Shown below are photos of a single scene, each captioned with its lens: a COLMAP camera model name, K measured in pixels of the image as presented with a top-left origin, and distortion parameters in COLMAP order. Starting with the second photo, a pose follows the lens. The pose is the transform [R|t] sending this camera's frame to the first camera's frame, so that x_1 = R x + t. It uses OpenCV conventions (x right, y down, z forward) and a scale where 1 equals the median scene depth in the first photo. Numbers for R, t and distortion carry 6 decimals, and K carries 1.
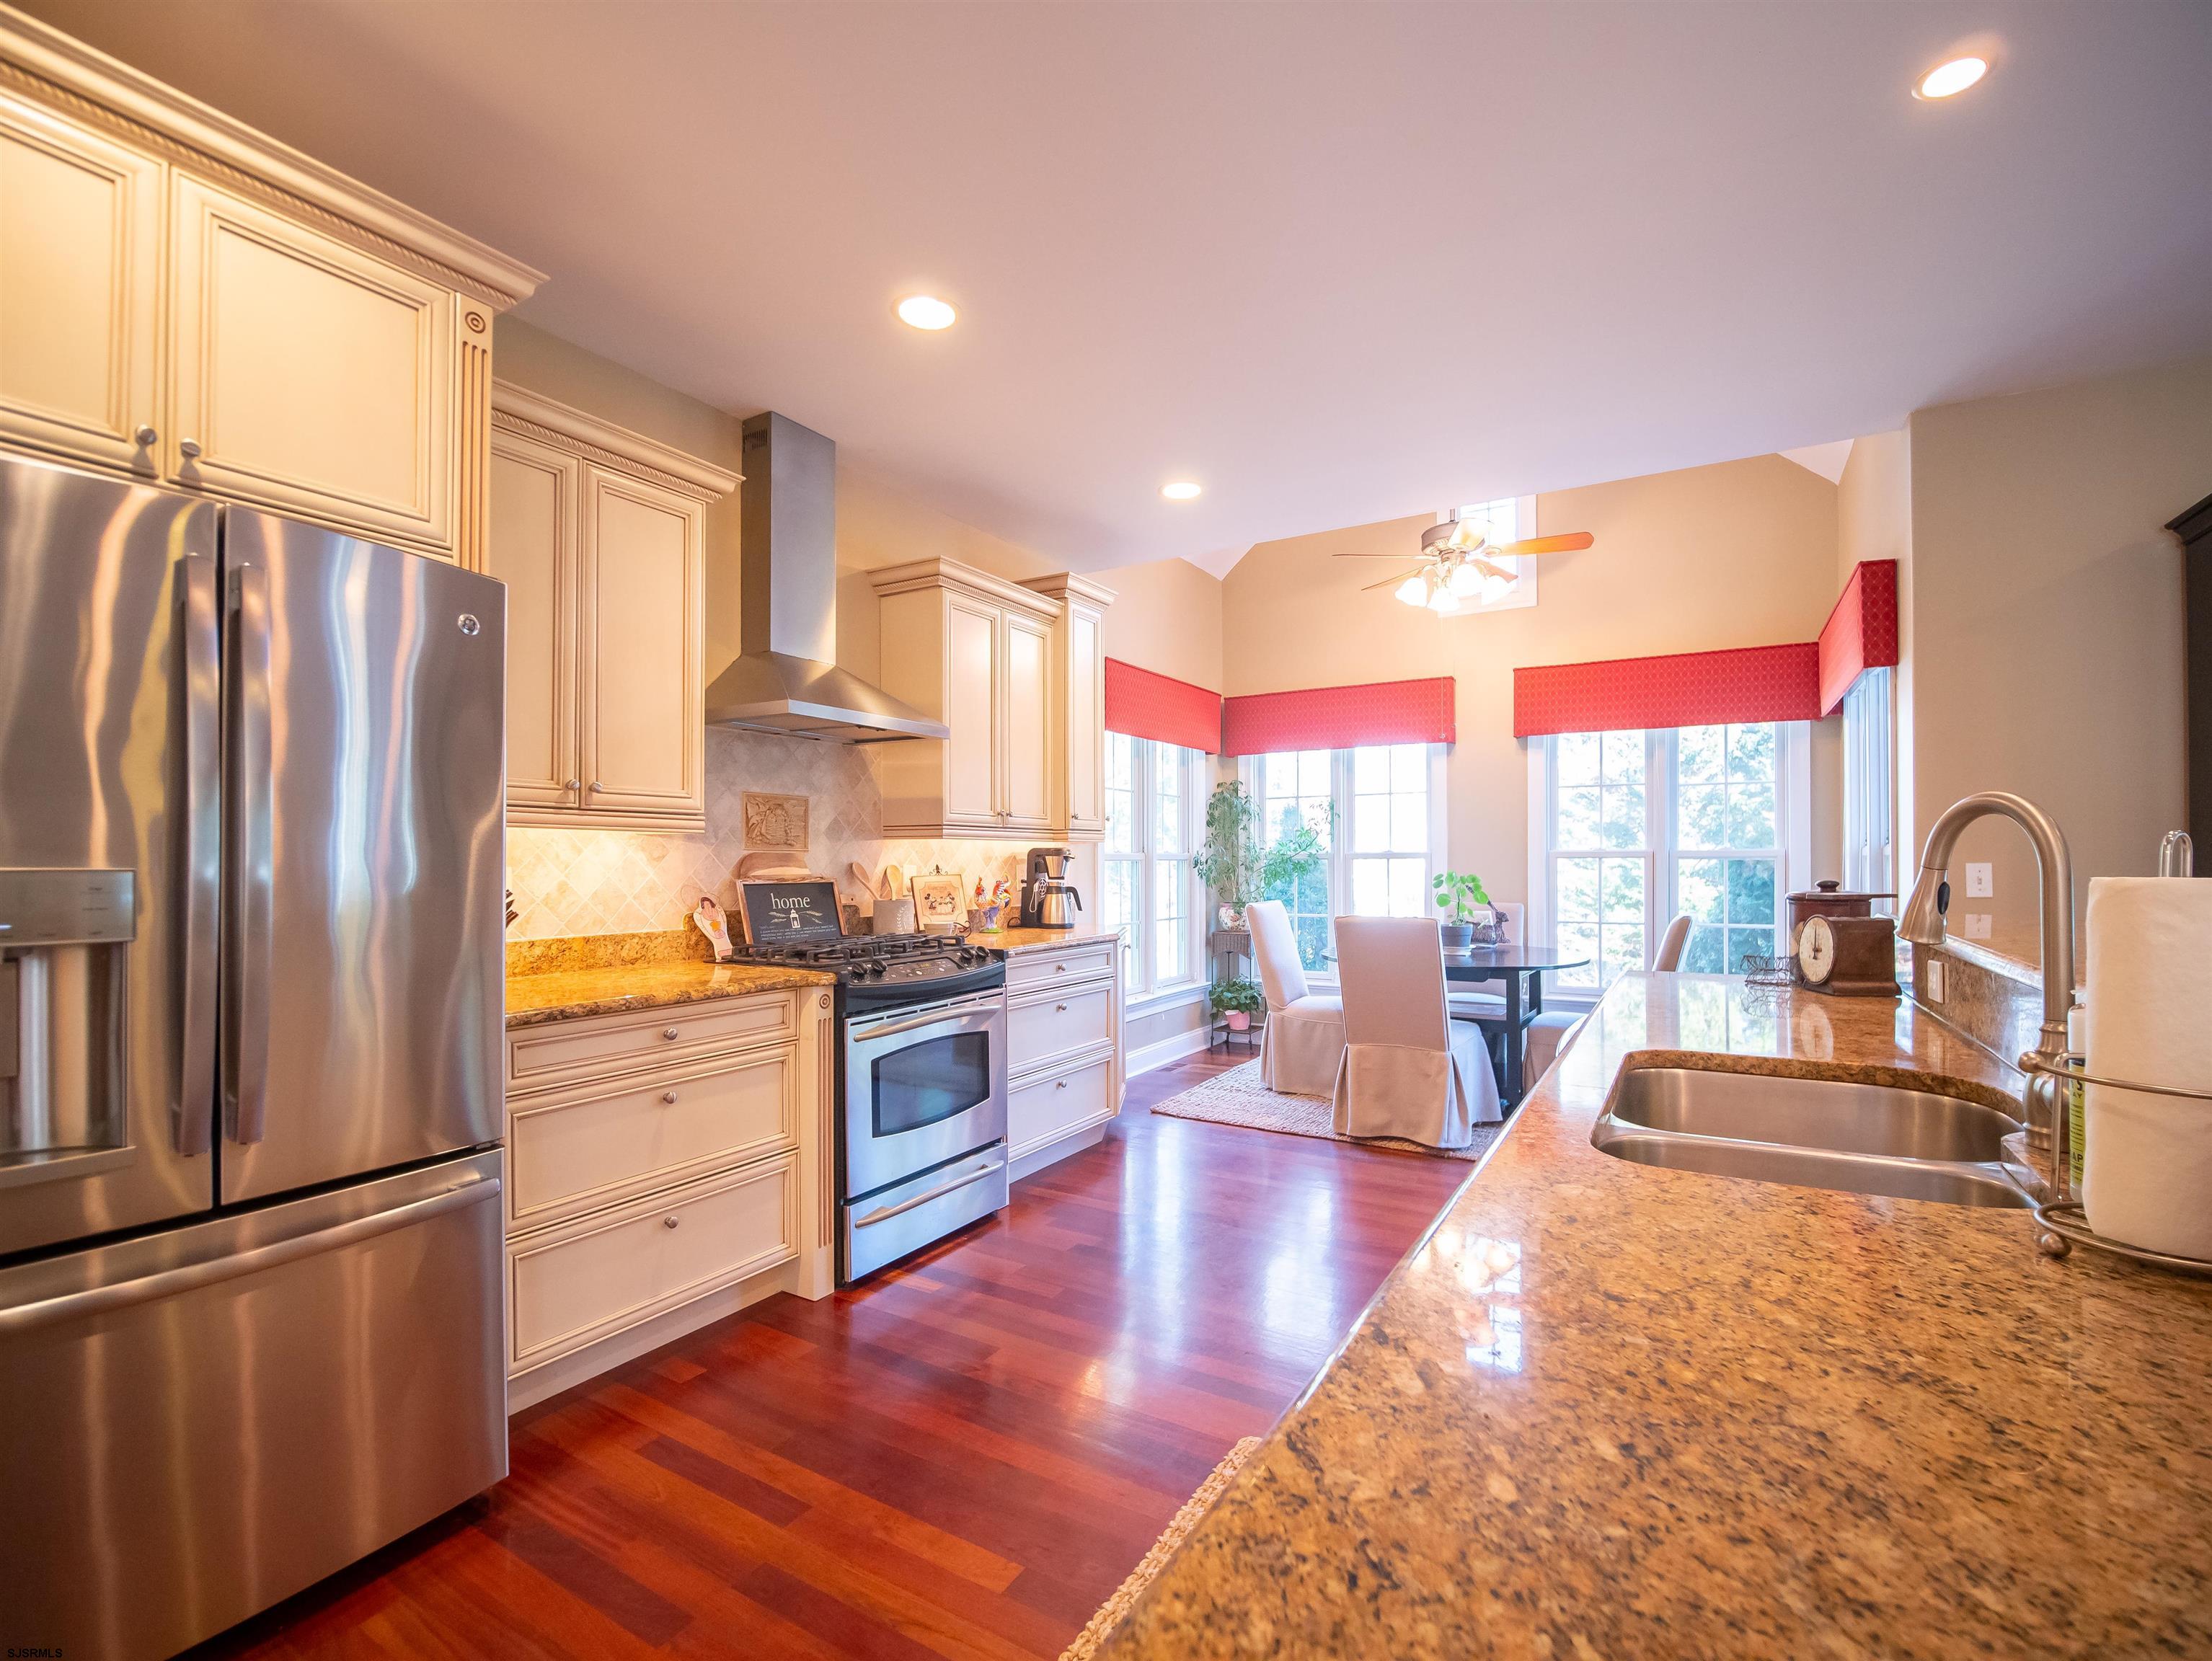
lens RADIAL K [[999.3, 0, 1094.6], [0, 999.3, 859.2], [0, 0, 1]] dist [-0.013706, -0.001383]
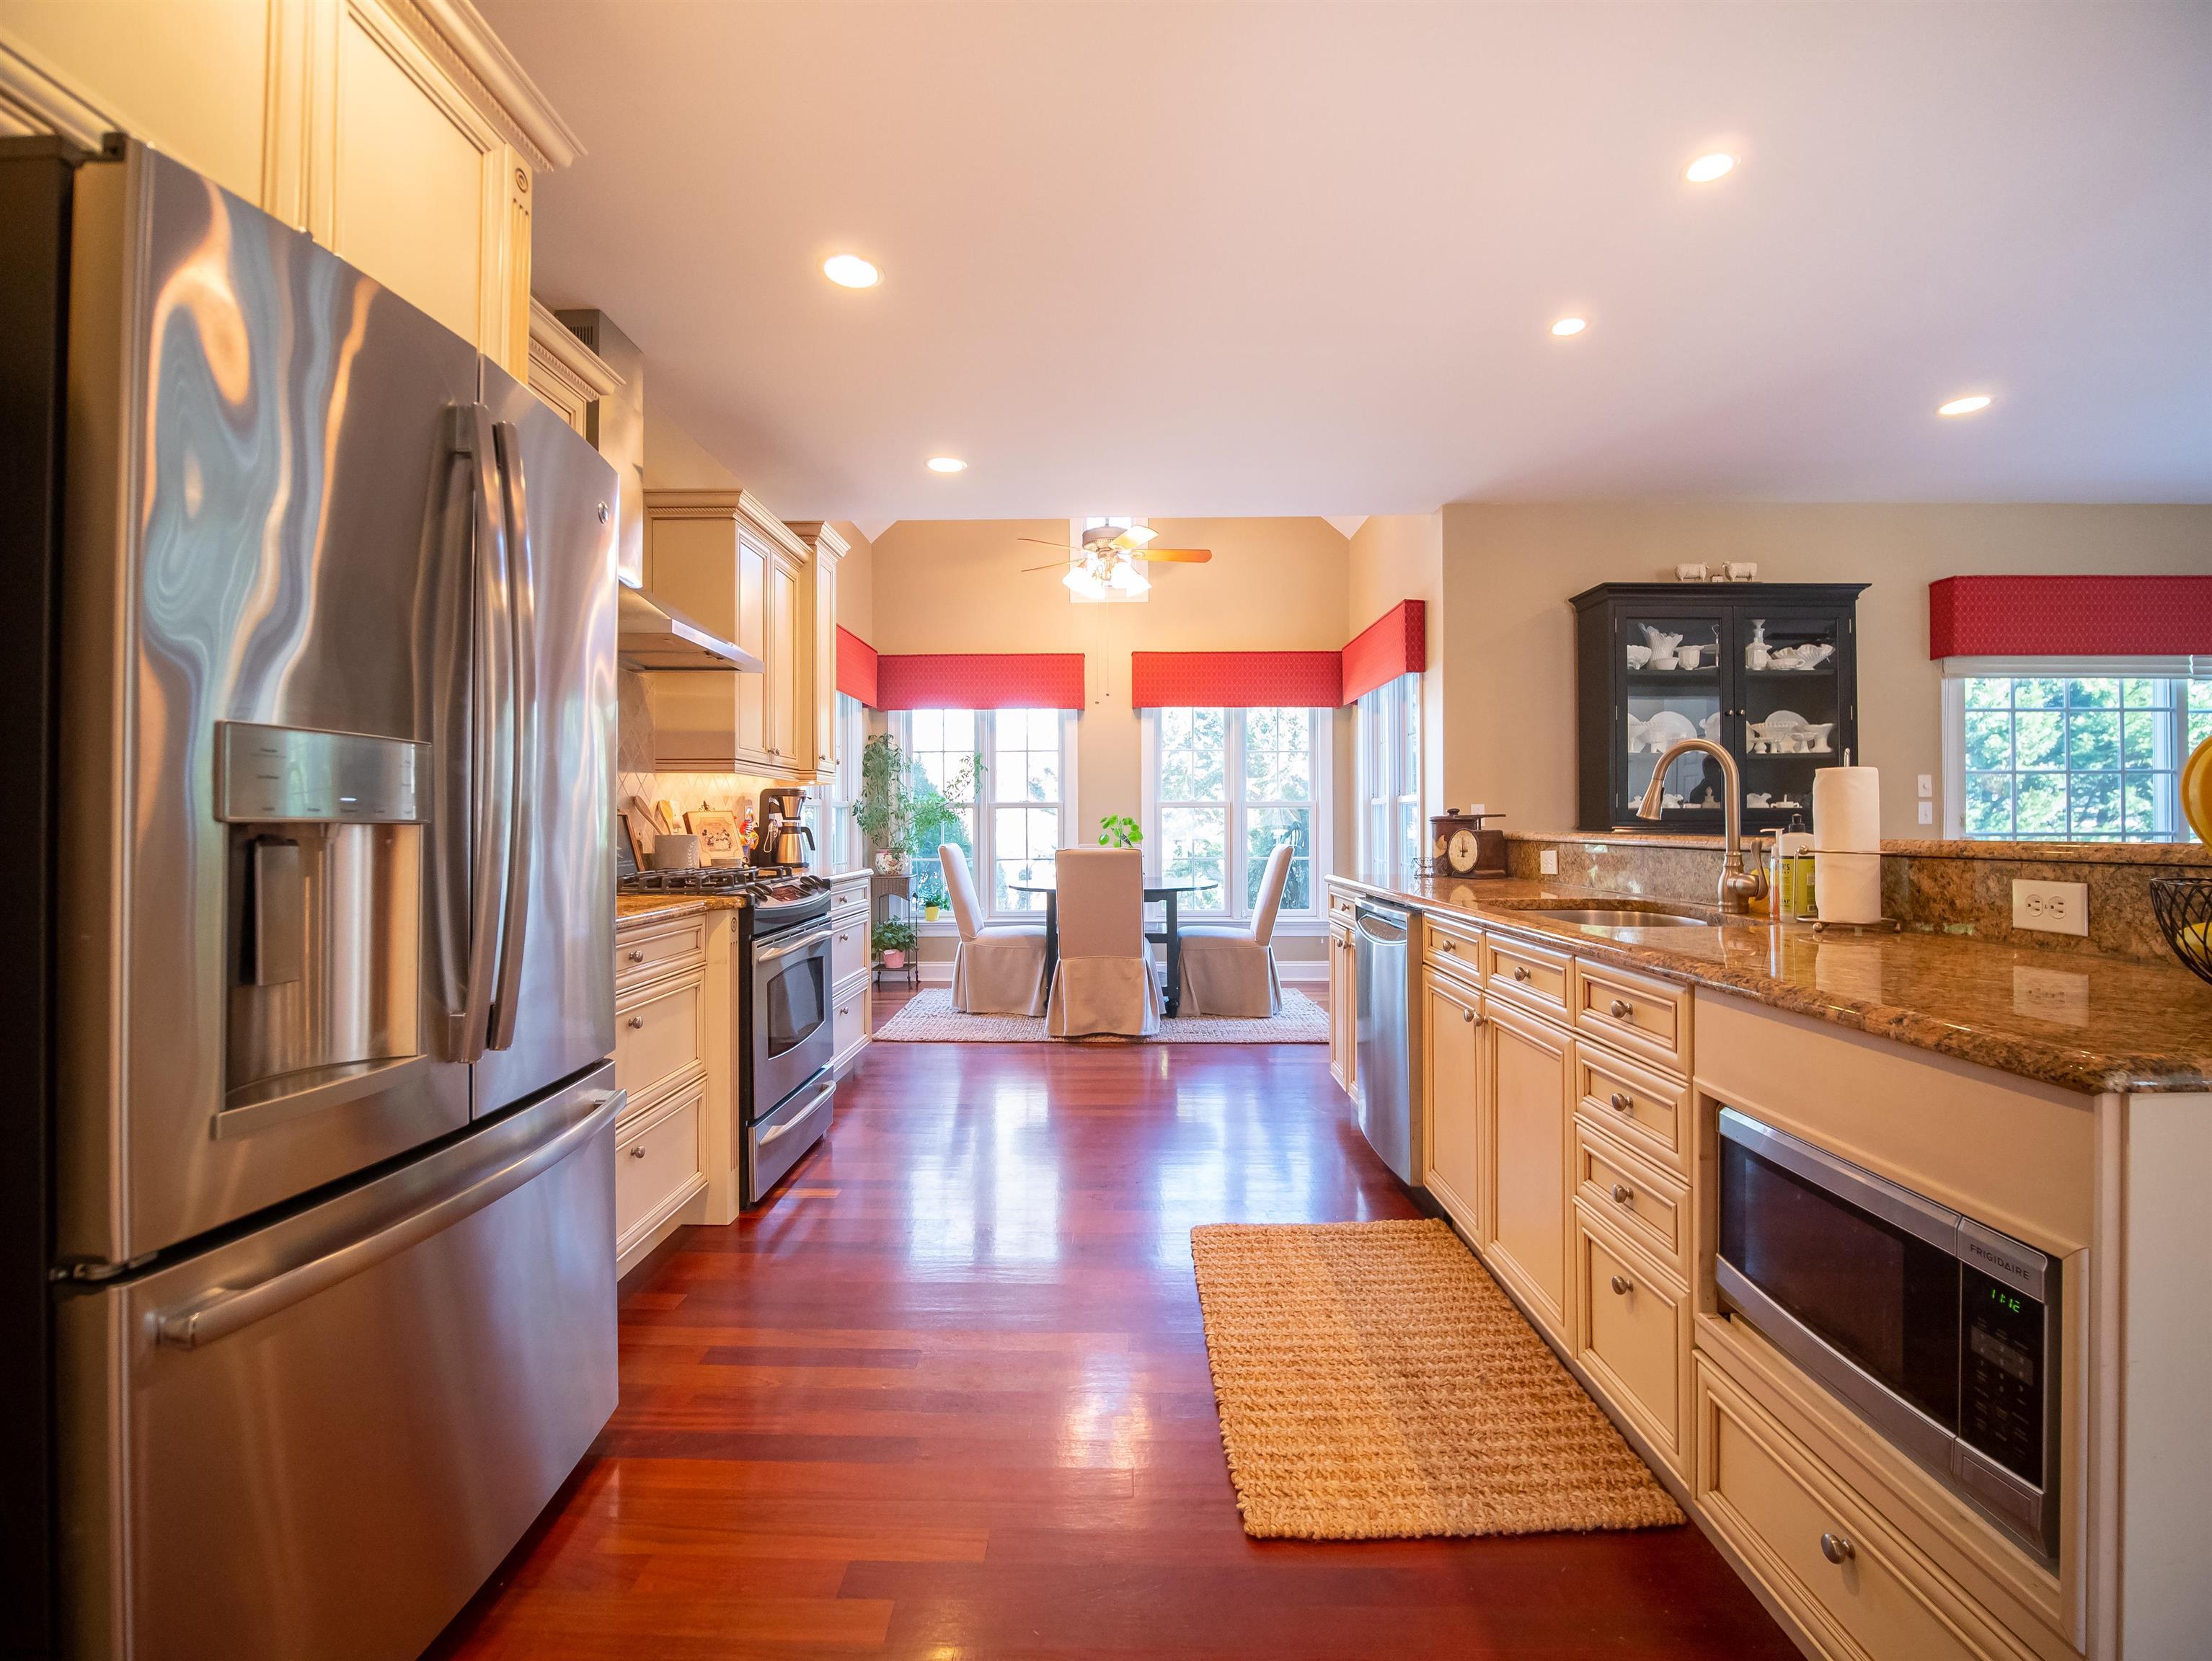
lens RADIAL K [[999.3, 0, 1098.8], [0, 999.3, 821.3], [0, 0, 1]] dist [-0.013706, -0.001383]
pose [[0.858742, 0.002496, 0.512402, -0.315047], [-0.000288, 0.999990, -0.004388, 0.028700], [-0.512408, 0.003620, 0.858734, -0.031718]]
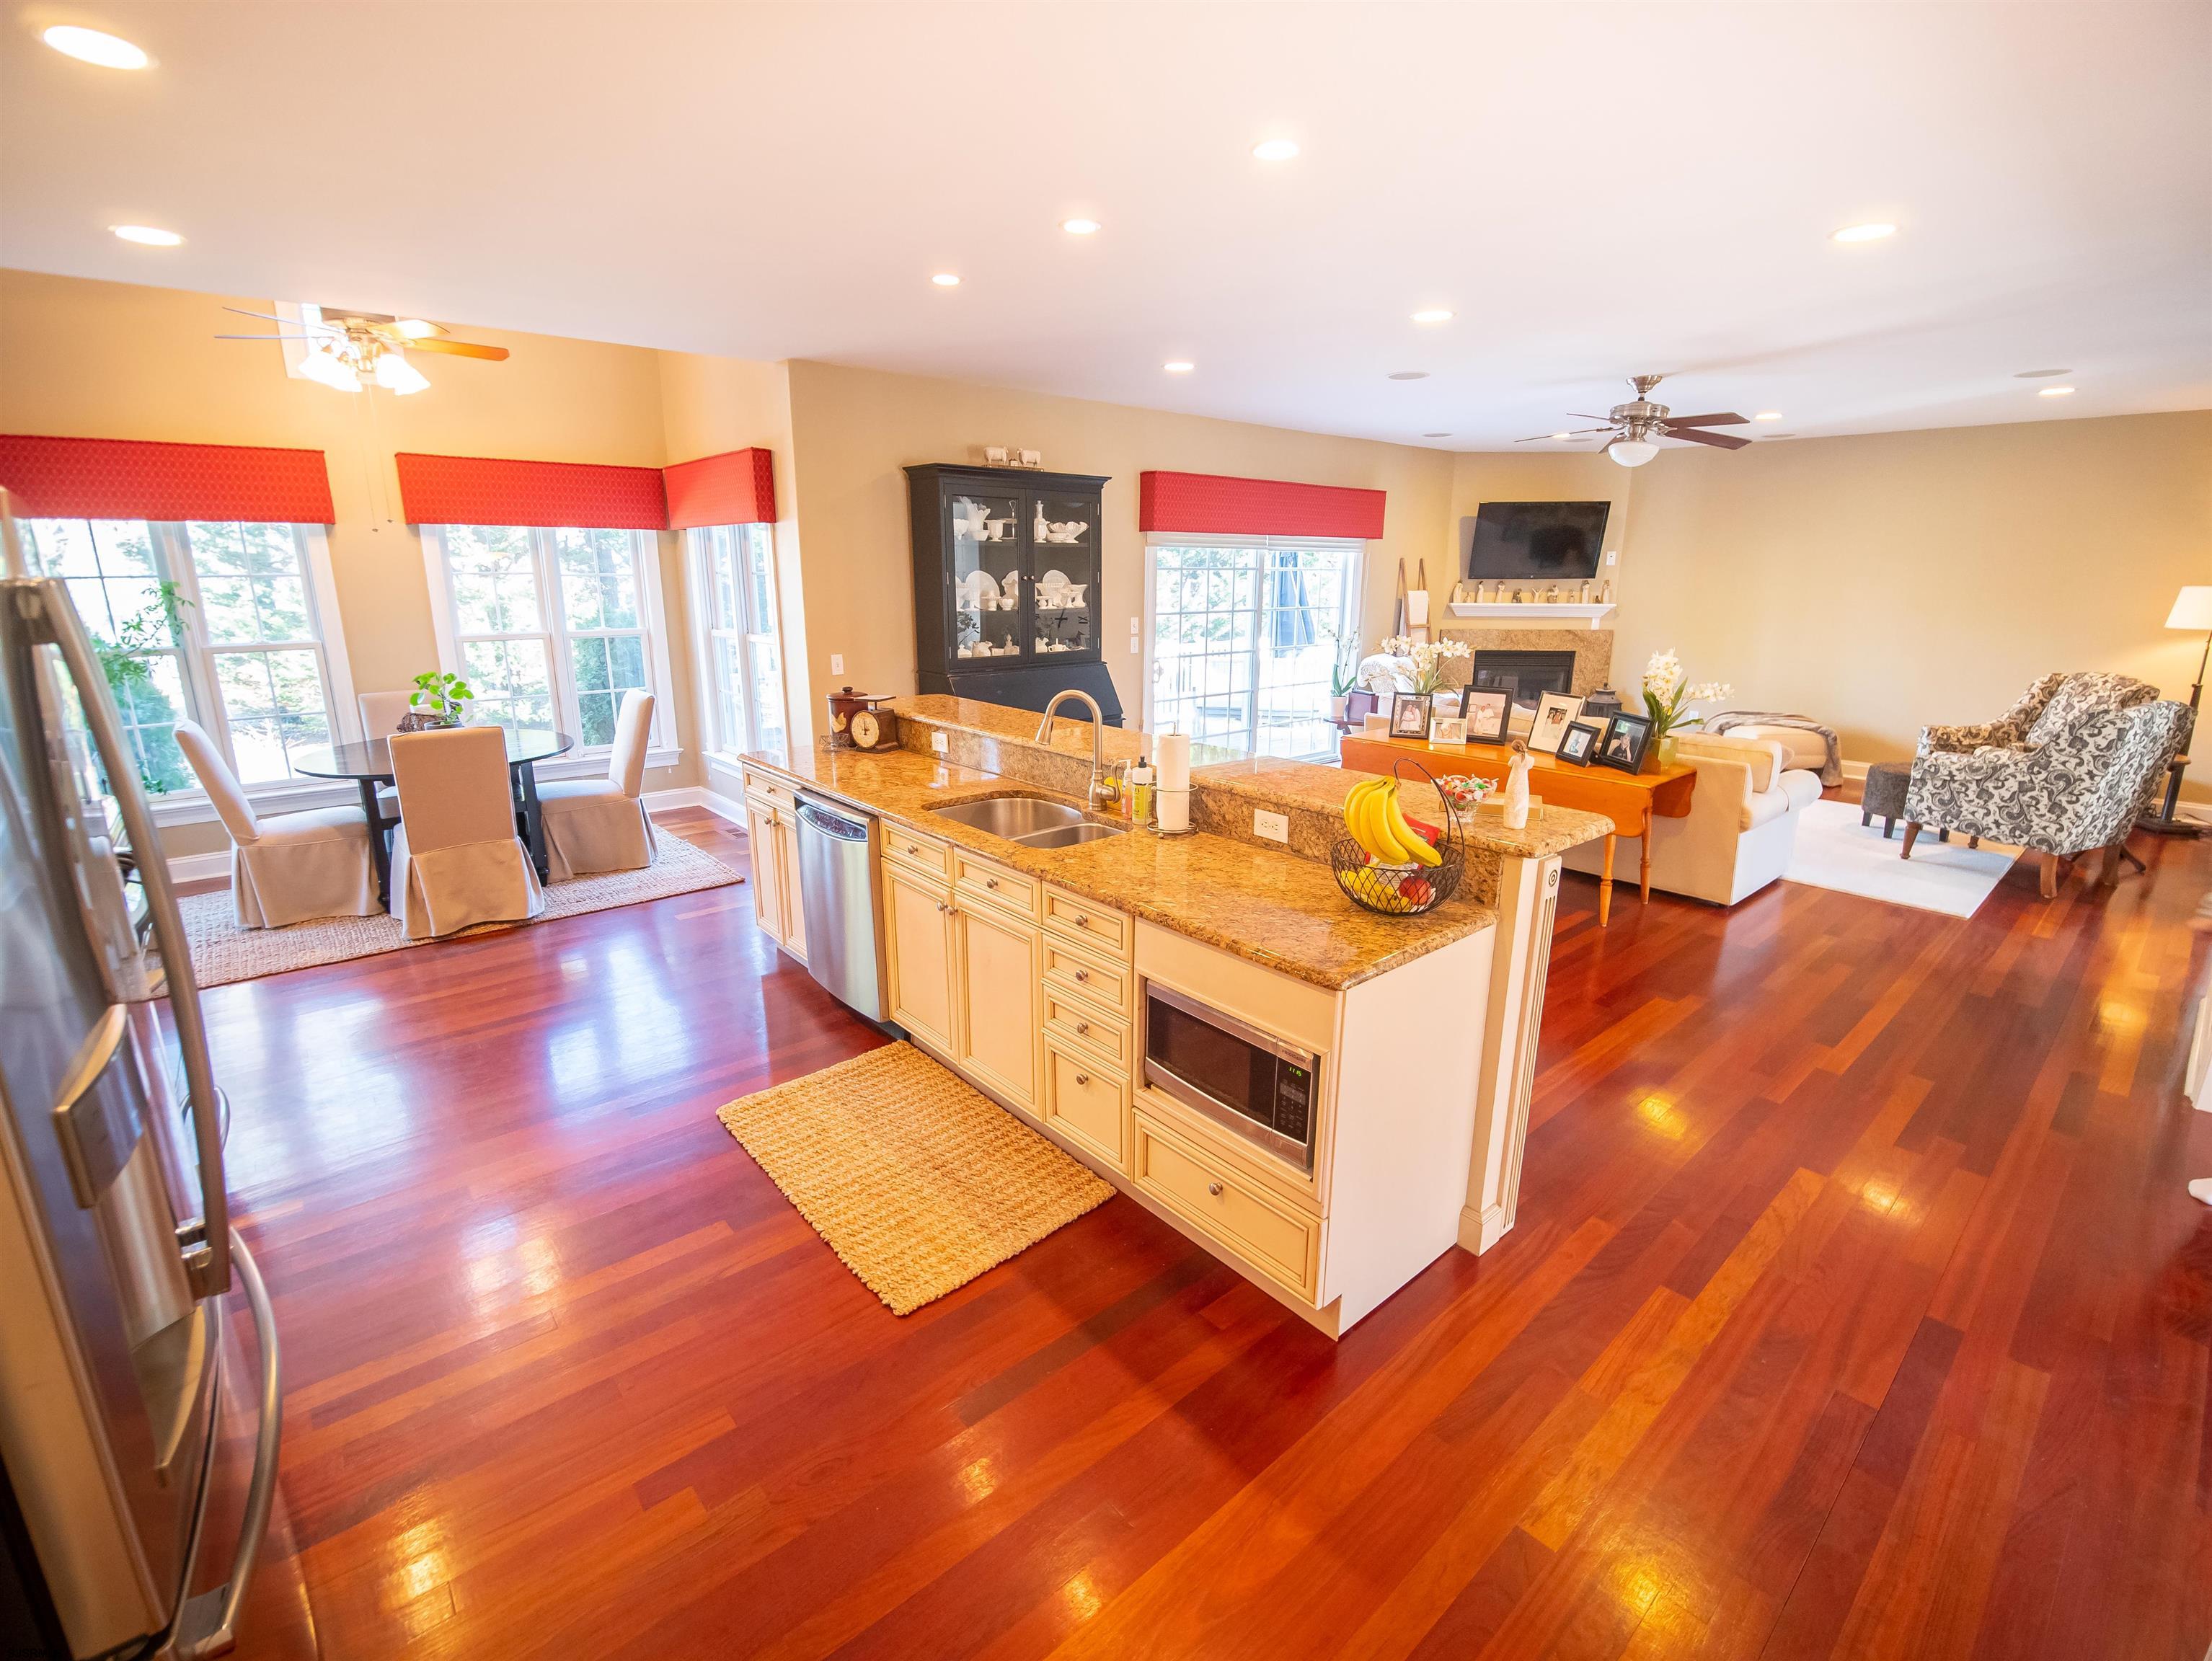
lens RADIAL K [[999.3, 0, 1118.9], [0, 999.3, 829.2], [0, 0, 1]] dist [-0.013706, -0.001383]
pose [[0.290798, -0.239521, 0.926319, -0.491097], [-0.009292, 0.967405, 0.253062, -0.111203], [-0.956739, -0.082197, 0.279093, 0.009690]]
